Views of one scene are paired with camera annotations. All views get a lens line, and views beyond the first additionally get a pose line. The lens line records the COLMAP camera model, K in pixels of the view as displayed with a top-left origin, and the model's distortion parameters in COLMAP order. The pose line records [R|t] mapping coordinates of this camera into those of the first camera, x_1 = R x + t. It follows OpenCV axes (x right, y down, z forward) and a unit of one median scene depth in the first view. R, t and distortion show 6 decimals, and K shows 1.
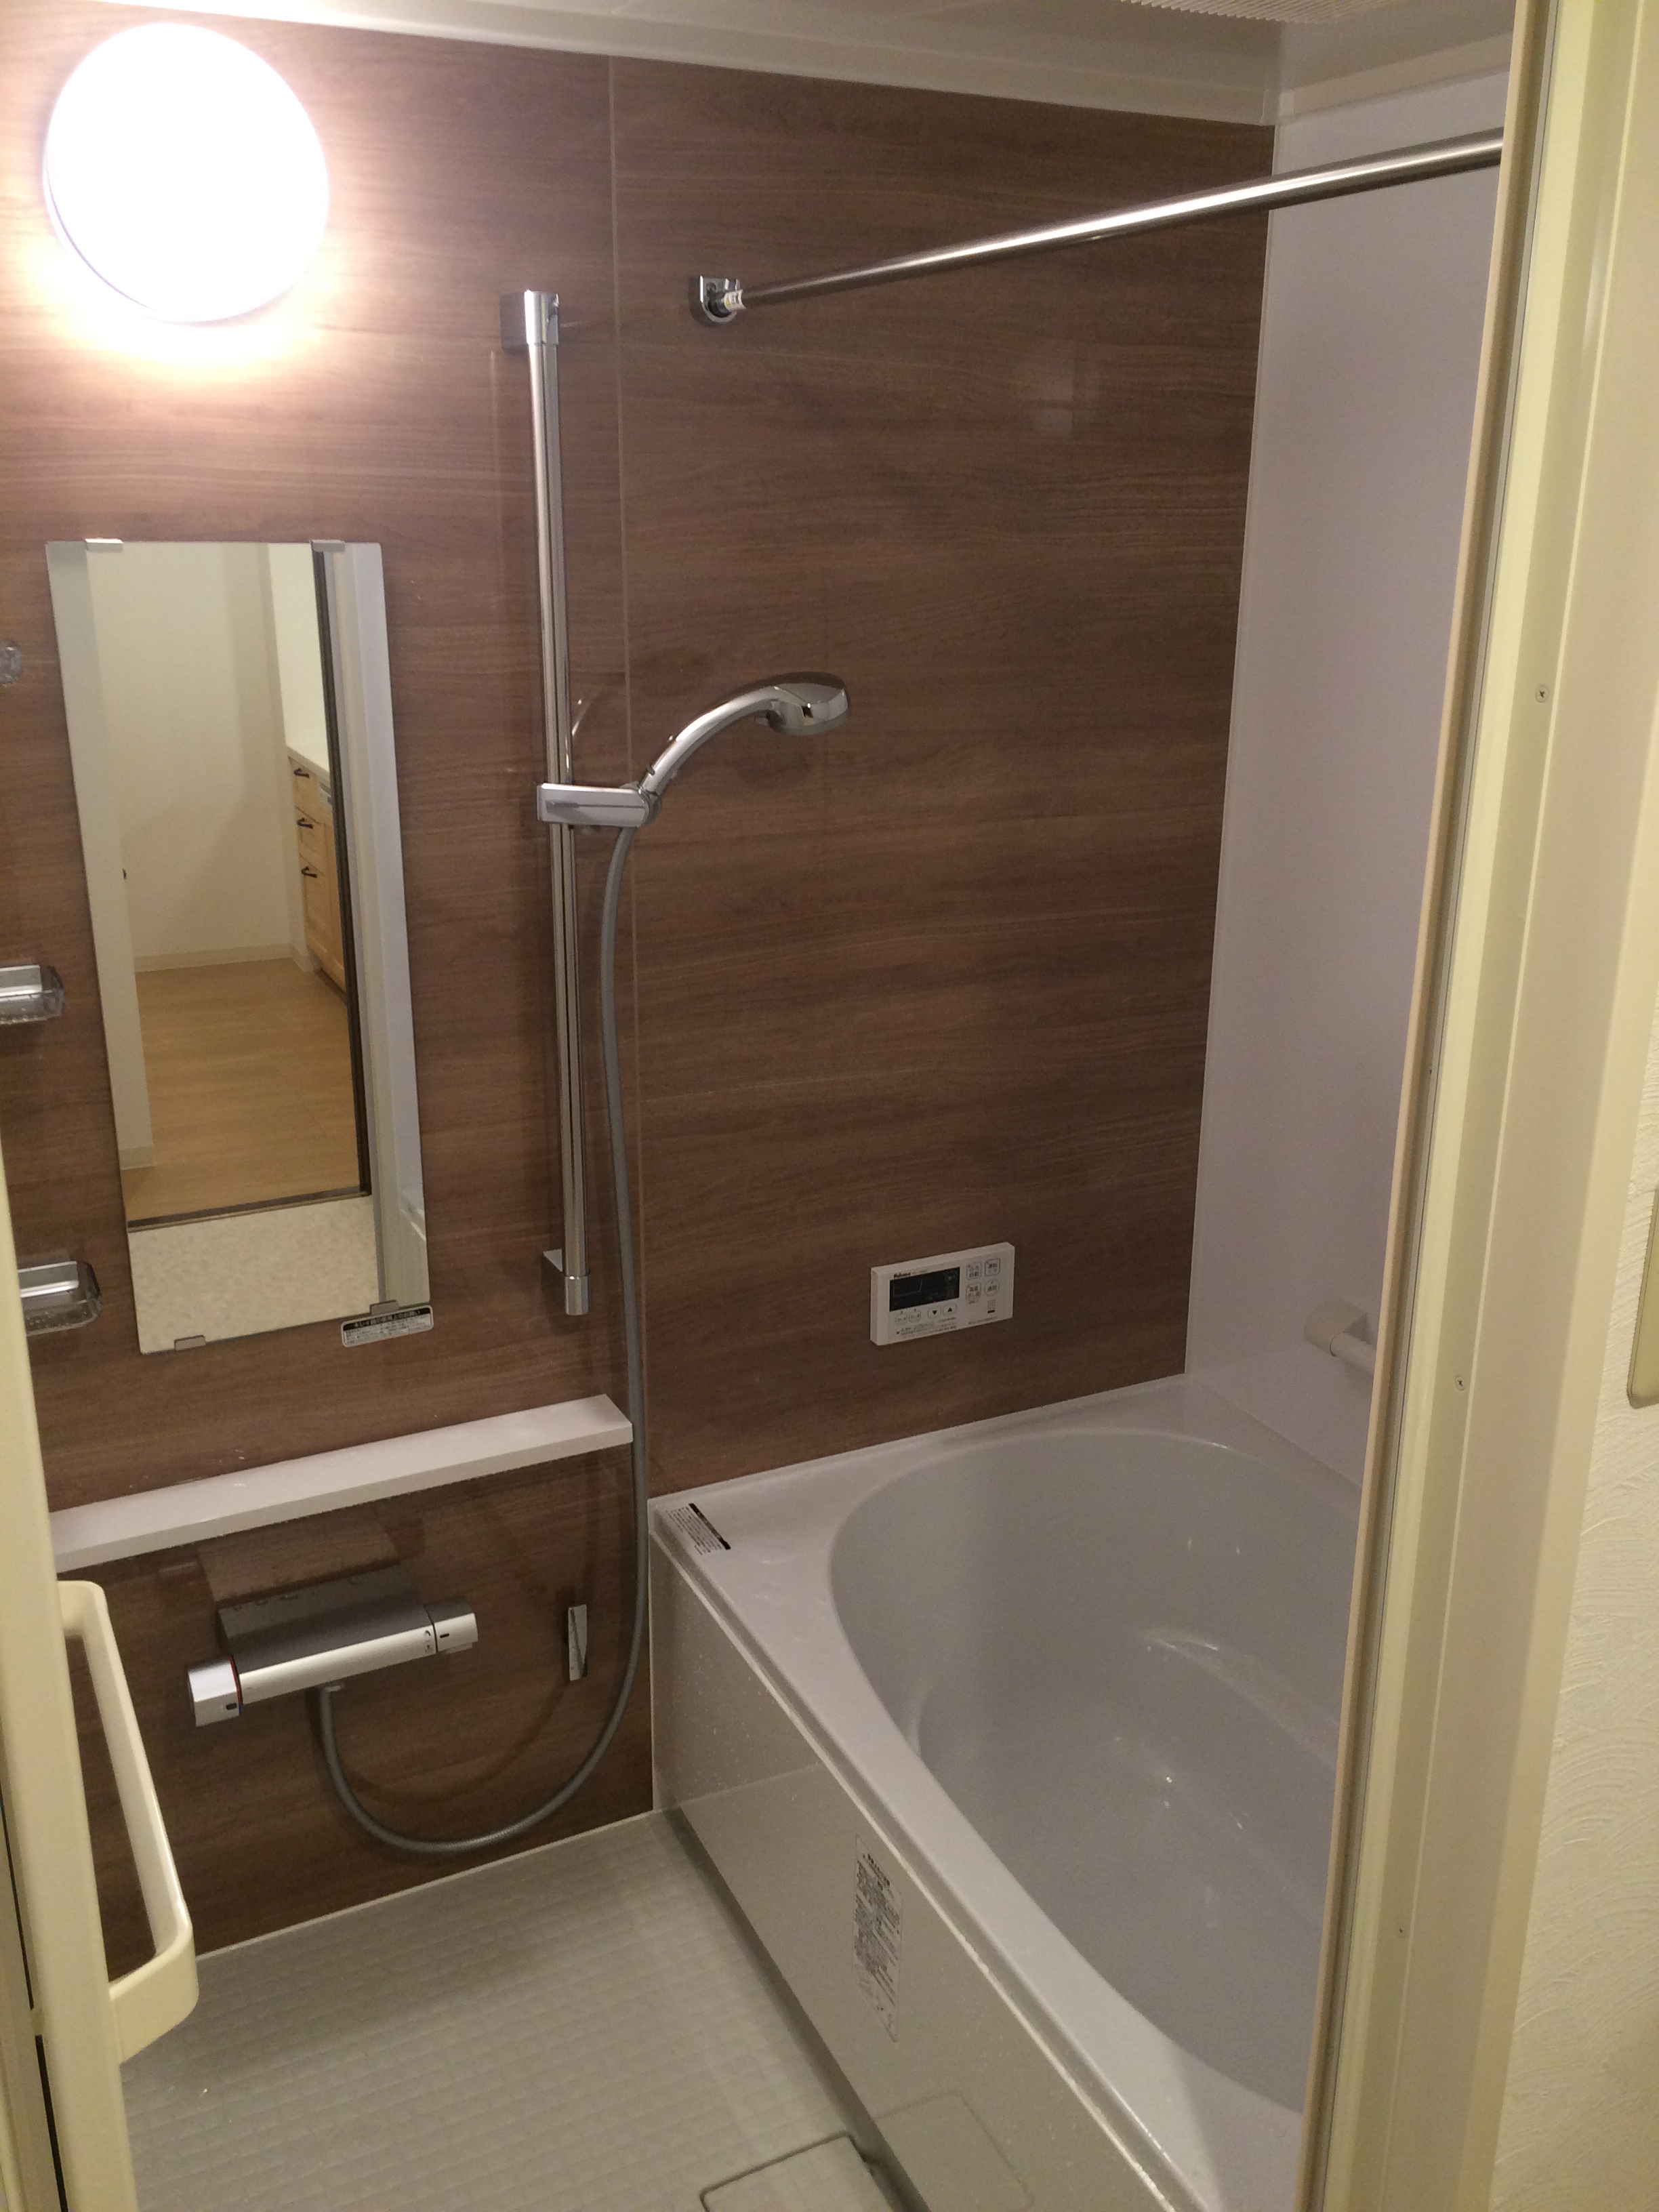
lens RADIAL K [[1889.2, 0, 829.7], [0, 1889.2, 1105.1], [0, 0, 1]] dist [0.079166, -0.076983]
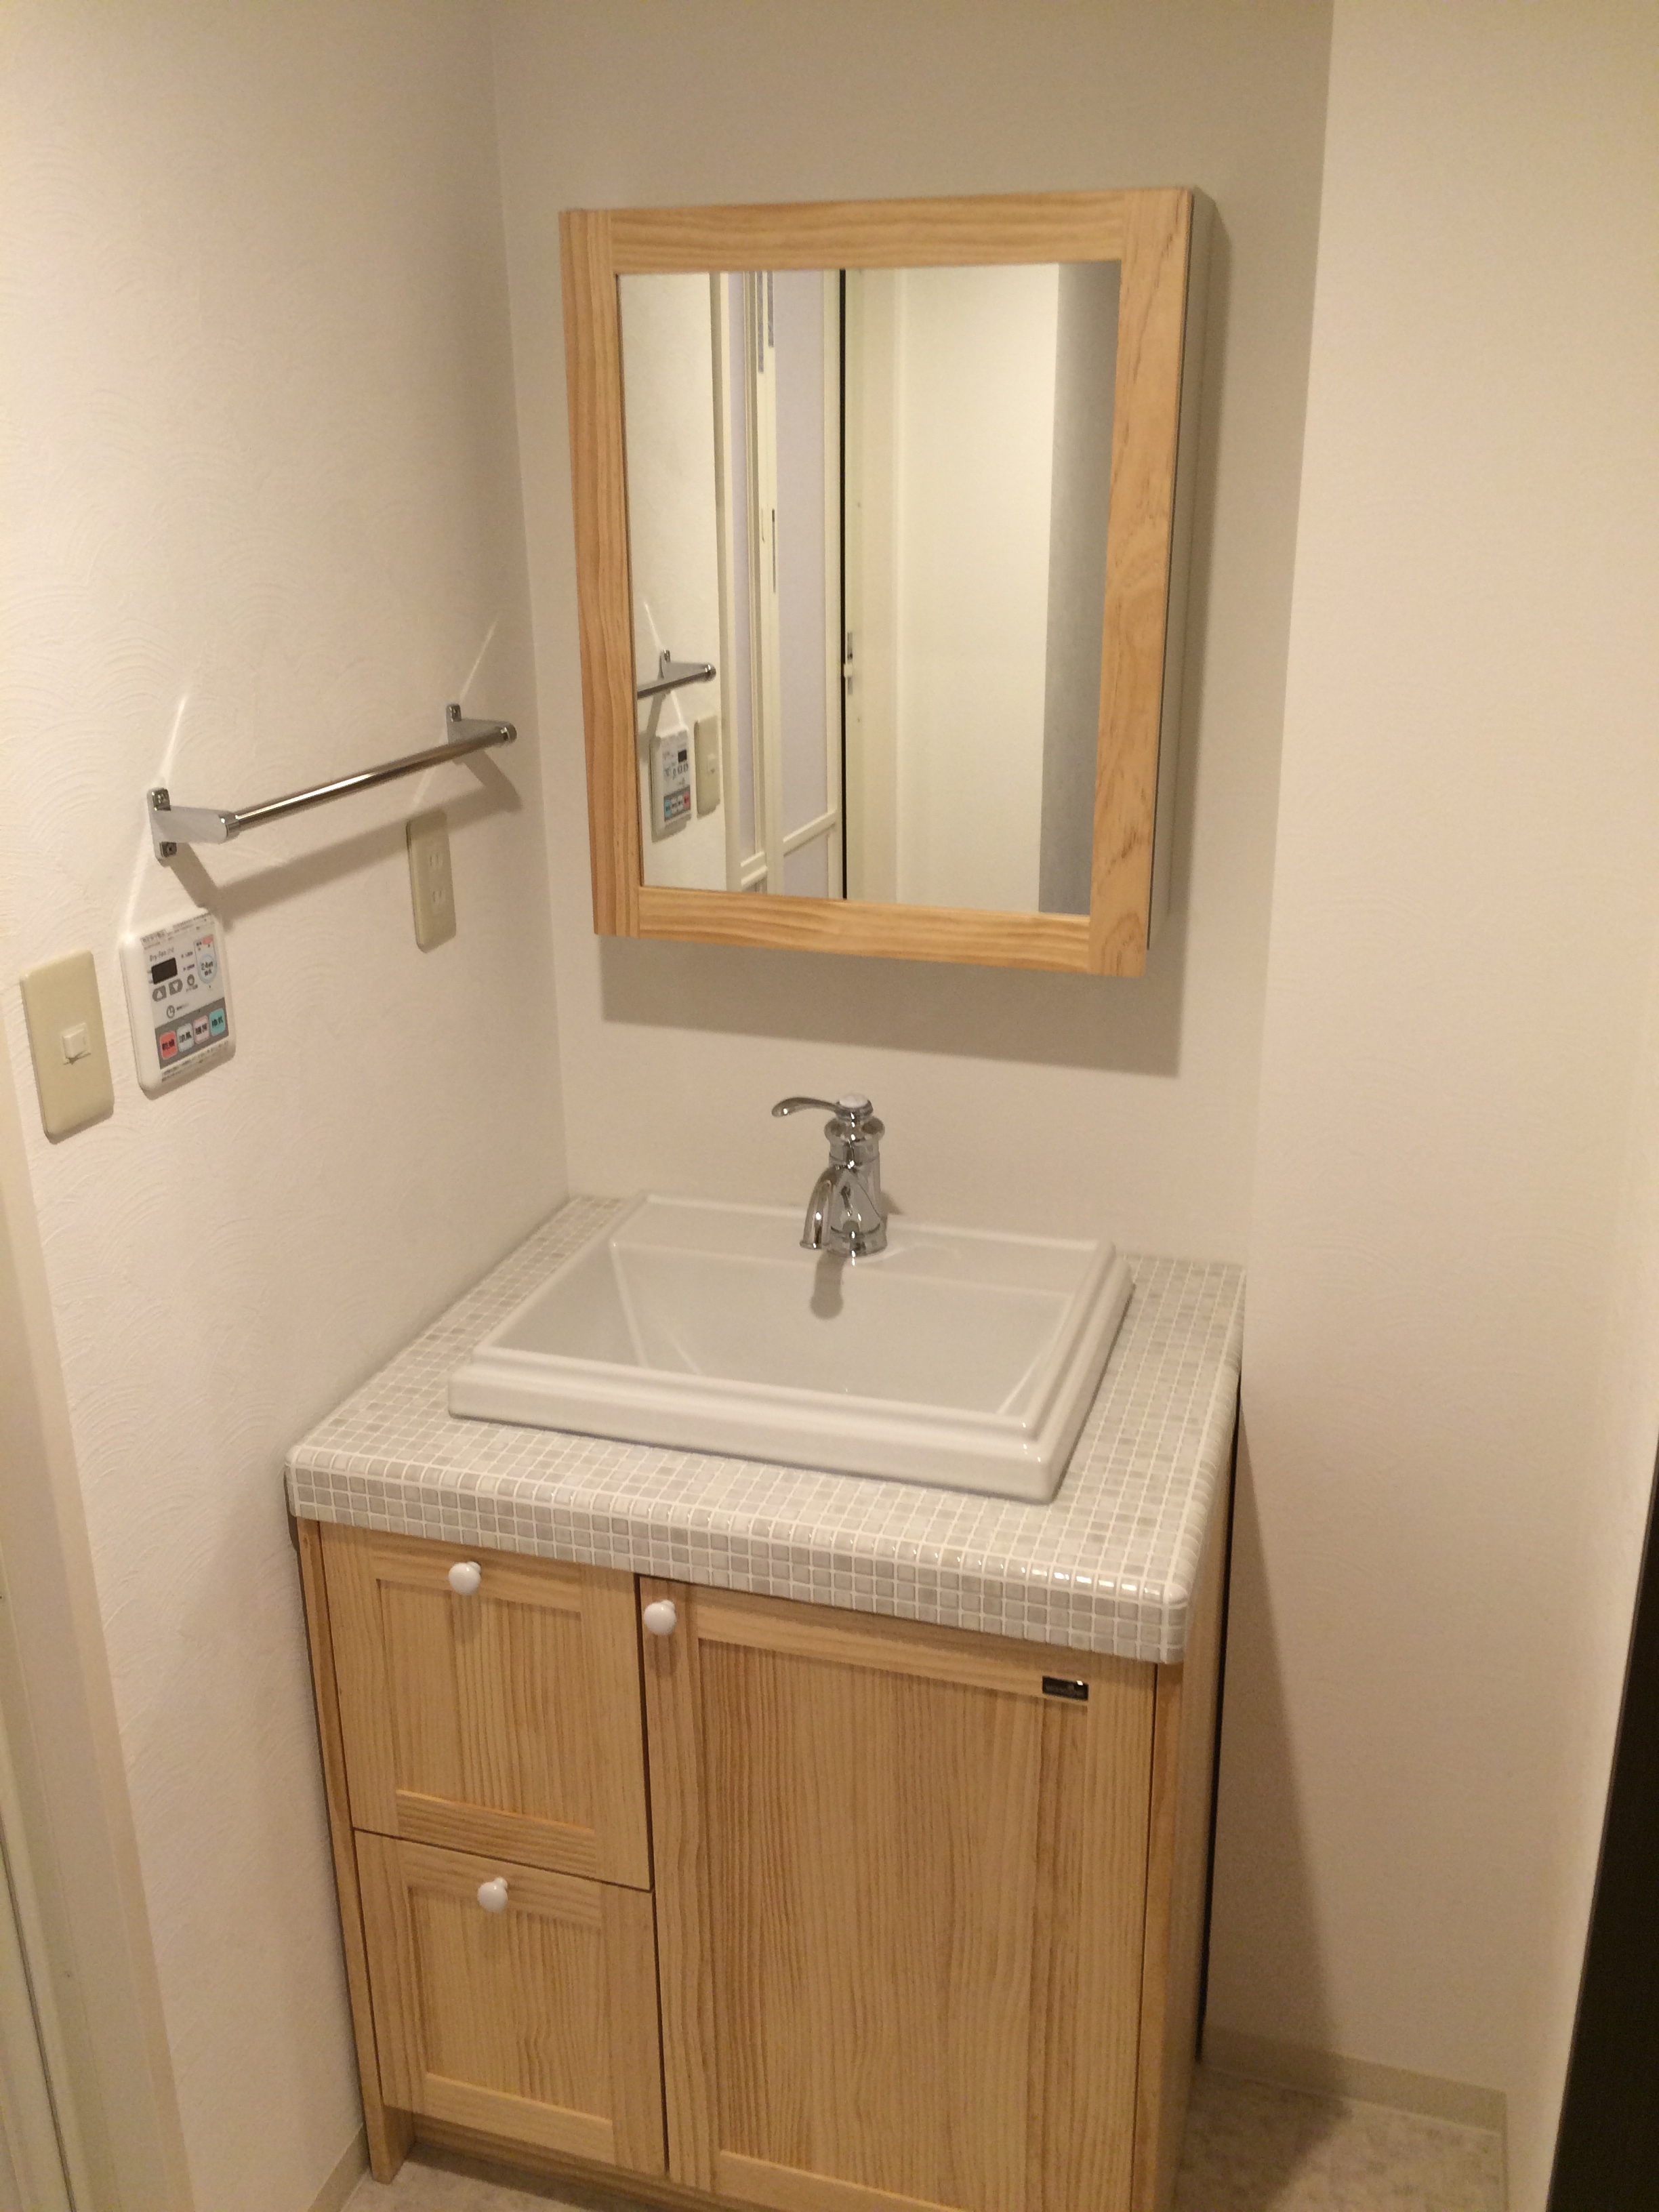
lens RADIAL K [[1889.2, 0, 828.6], [0, 1889.2, 1104.4], [0, 0, 1]] dist [0.079166, -0.076983]
pose [[0.661149, -0.273601, 0.698588, -0.099896], [0.239474, 0.959386, 0.149102, 0.069955], [-0.711010, 0.068715, 0.699817, -0.212222]]
